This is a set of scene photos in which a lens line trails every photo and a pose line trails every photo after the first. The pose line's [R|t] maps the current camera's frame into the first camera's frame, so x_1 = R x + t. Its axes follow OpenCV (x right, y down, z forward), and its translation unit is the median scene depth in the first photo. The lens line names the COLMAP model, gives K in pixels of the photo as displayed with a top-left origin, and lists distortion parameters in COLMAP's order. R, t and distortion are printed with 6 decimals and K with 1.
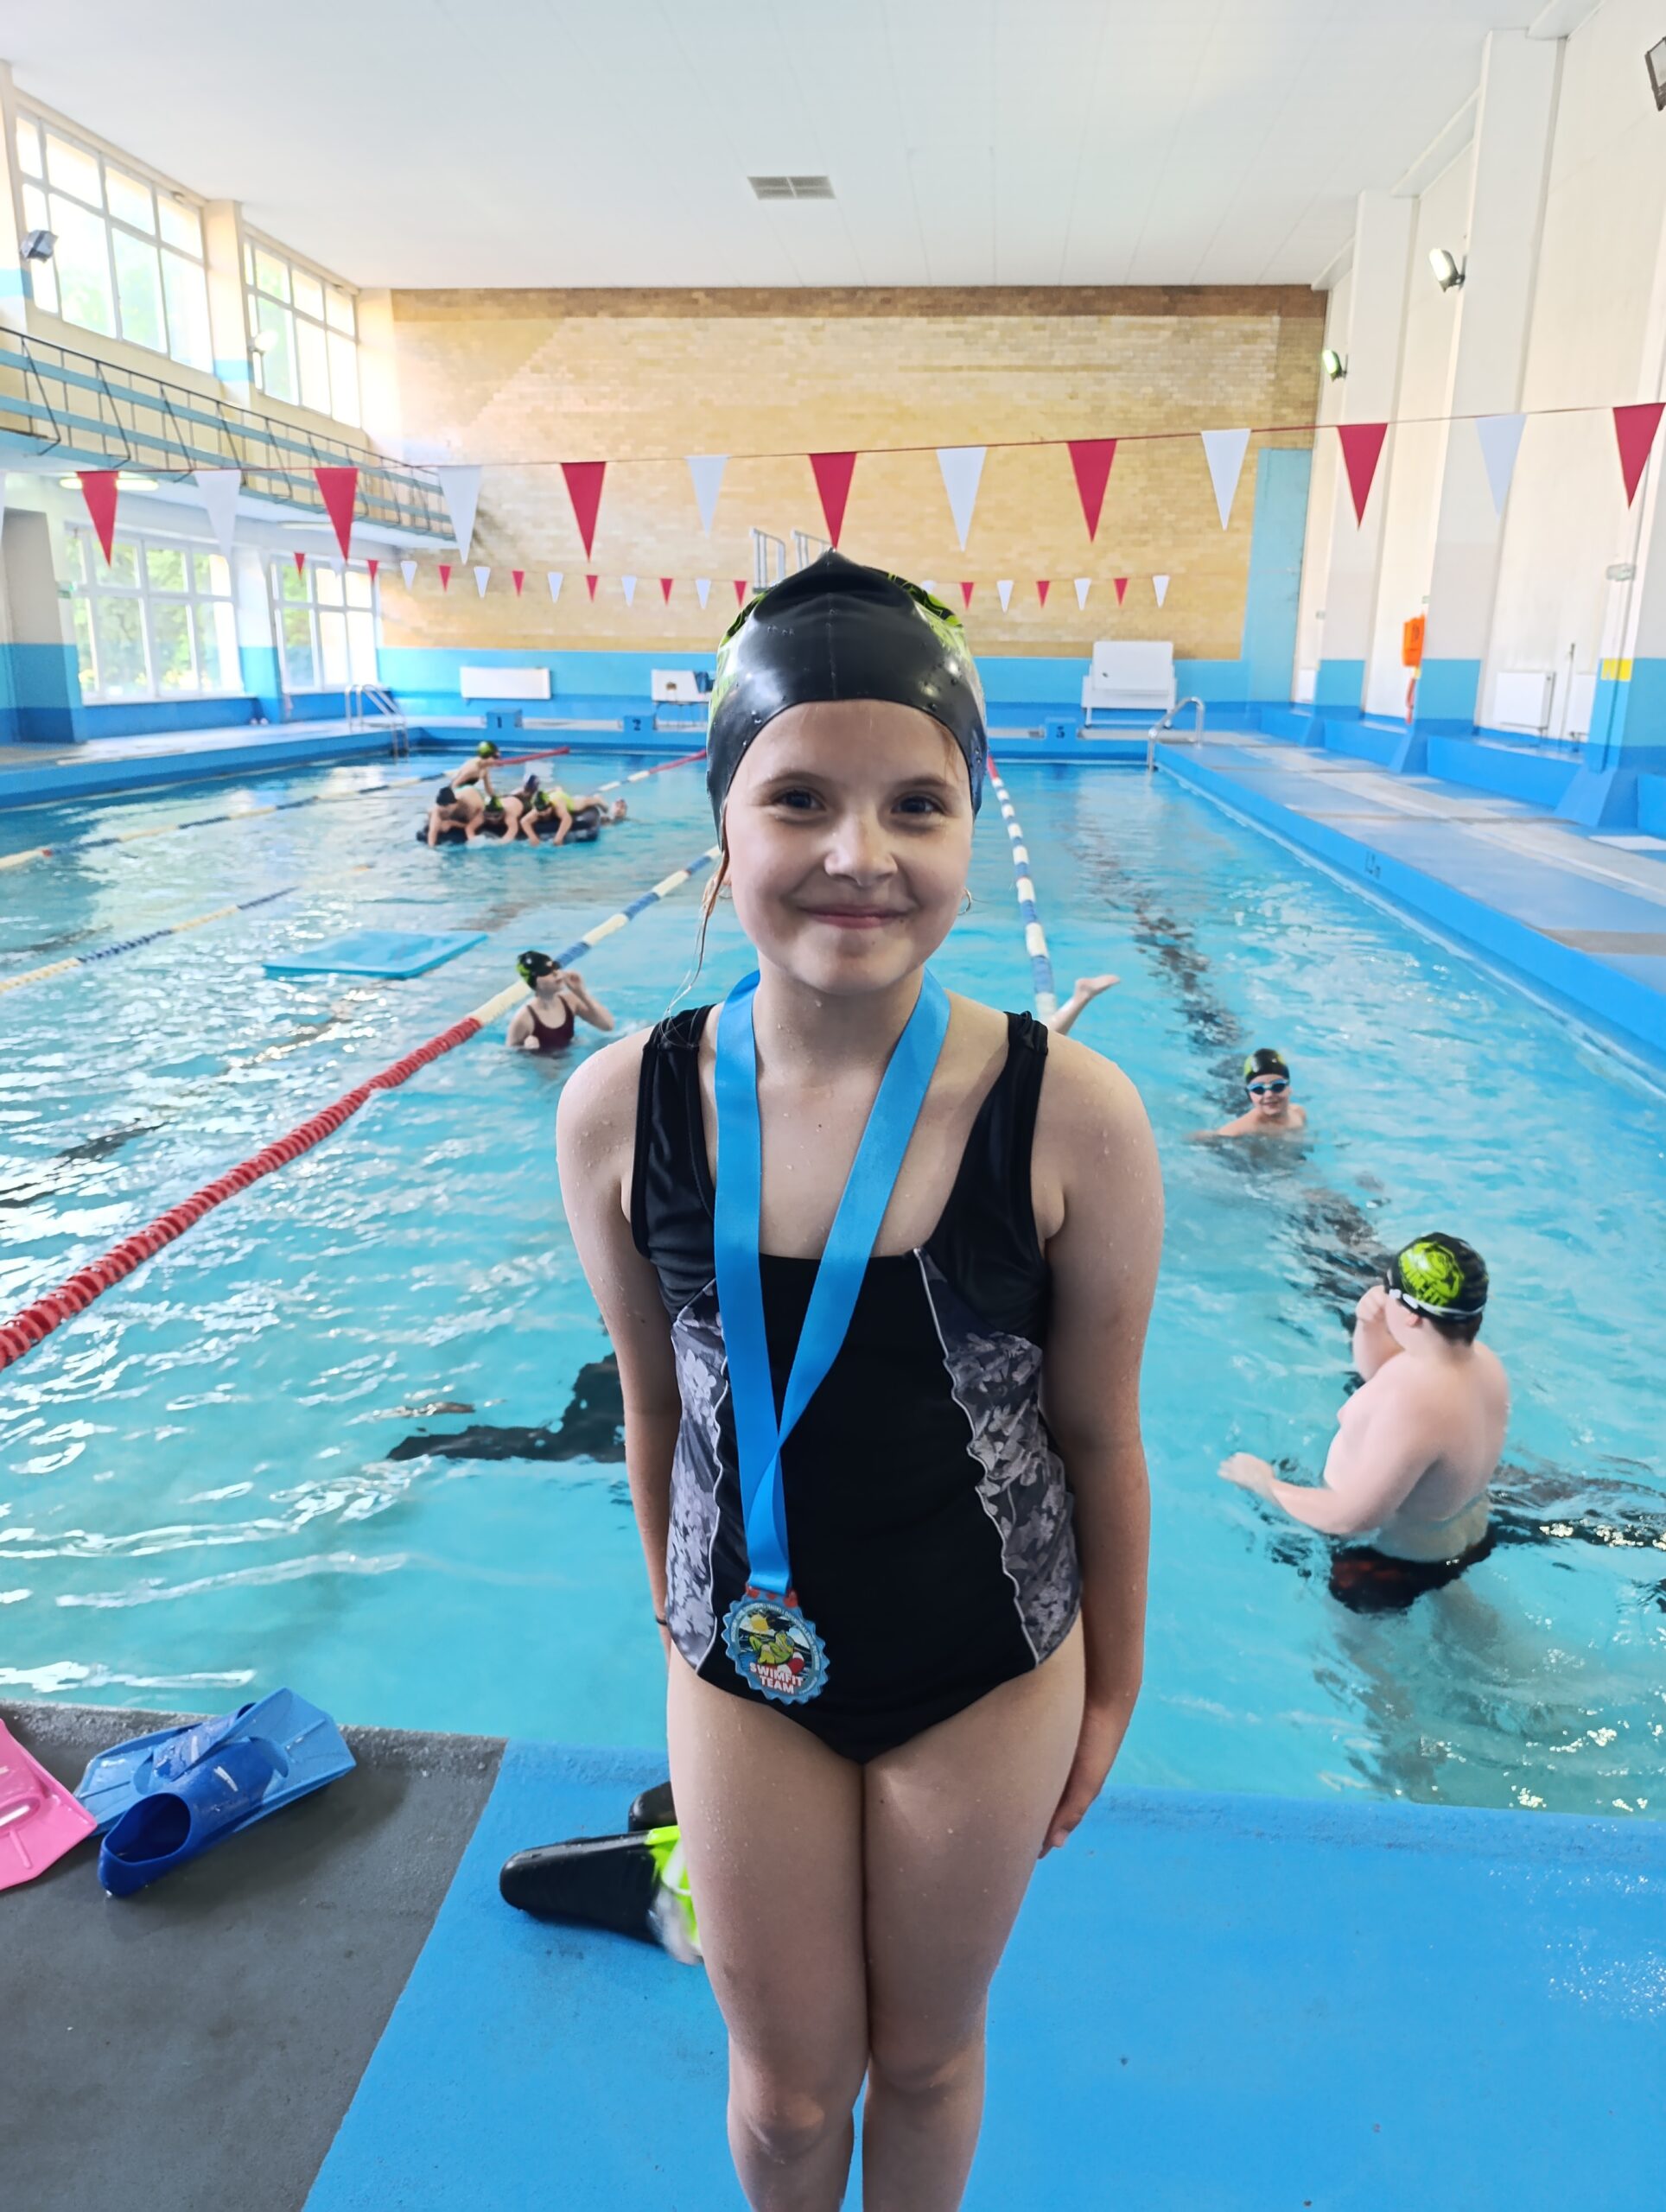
lens RADIAL K [[1486.6, 0, 849.2], [0, 1486.6, 1103.8], [0, 0, 1]] dist [0.025046, -0.023601]
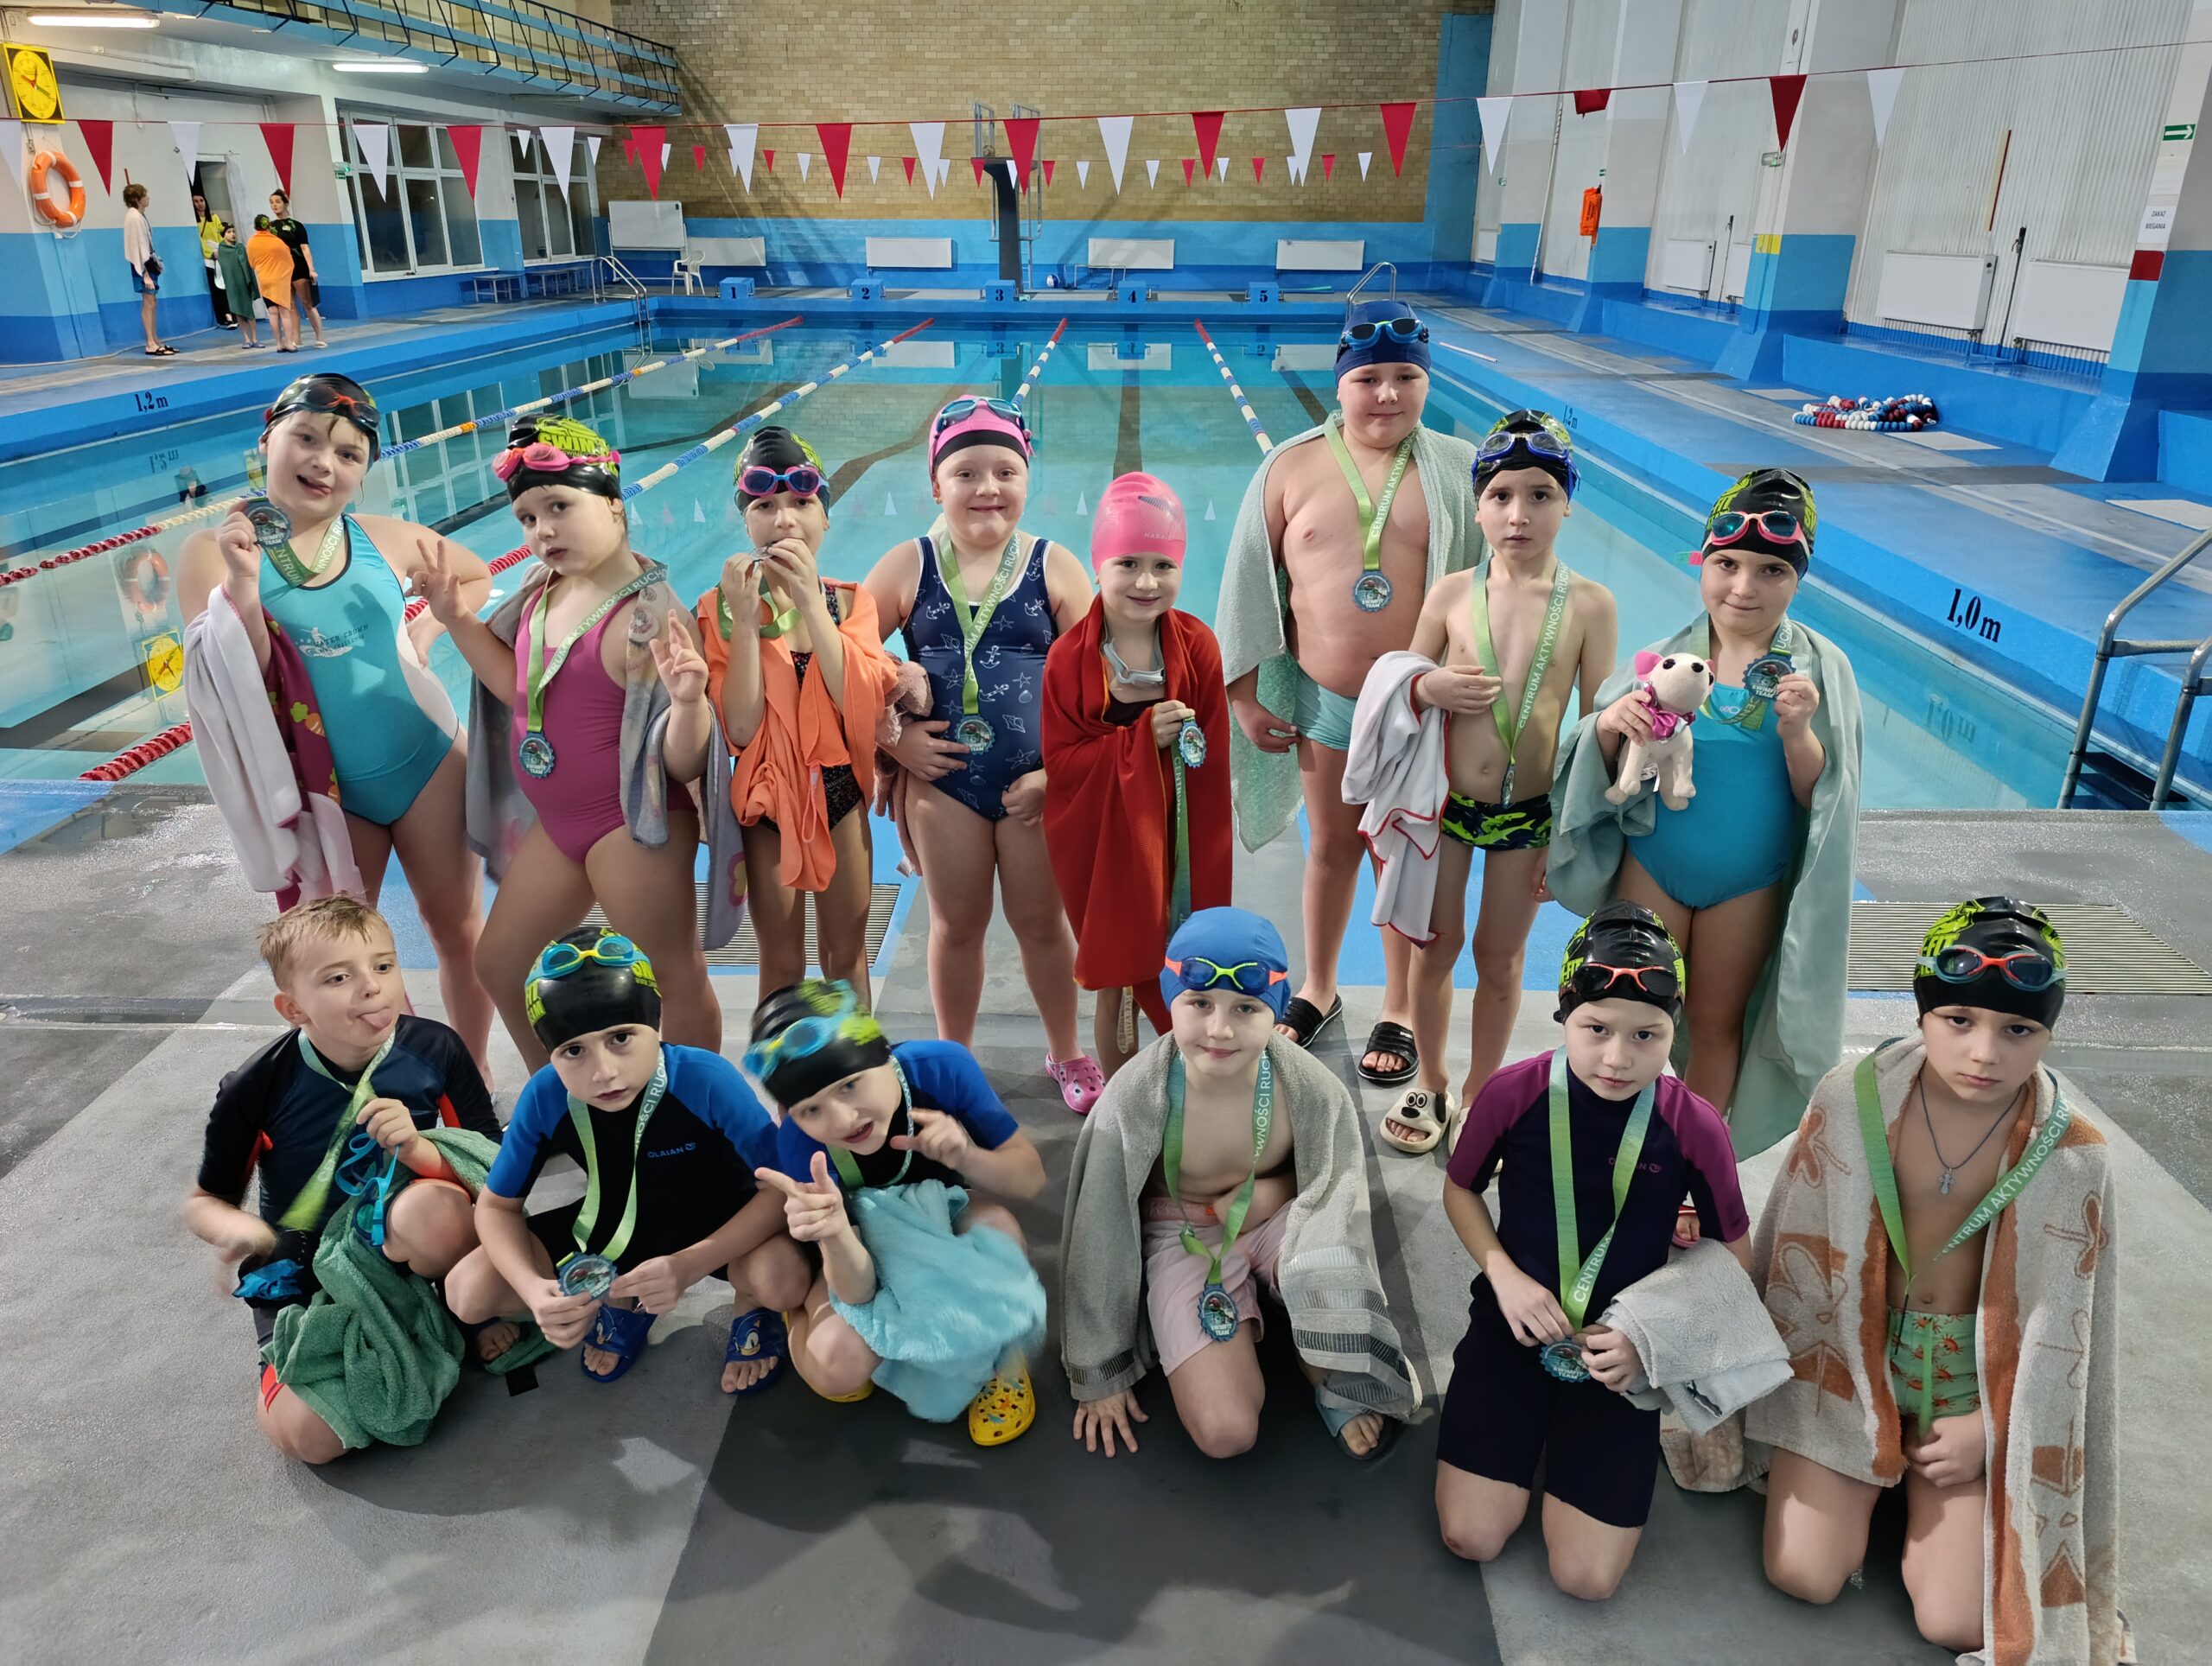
lens RADIAL K [[1486.6, 0, 1095.1], [0, 1486.6, 819.9], [0, 0, 1]] dist [0.025046, -0.023601]
pose [[0.998130, -0.029993, 0.053259, -0.068772], [0.024564, 0.994704, 0.099807, 0.022020], [-0.055971, -0.098312, 0.993580, -0.138744]]
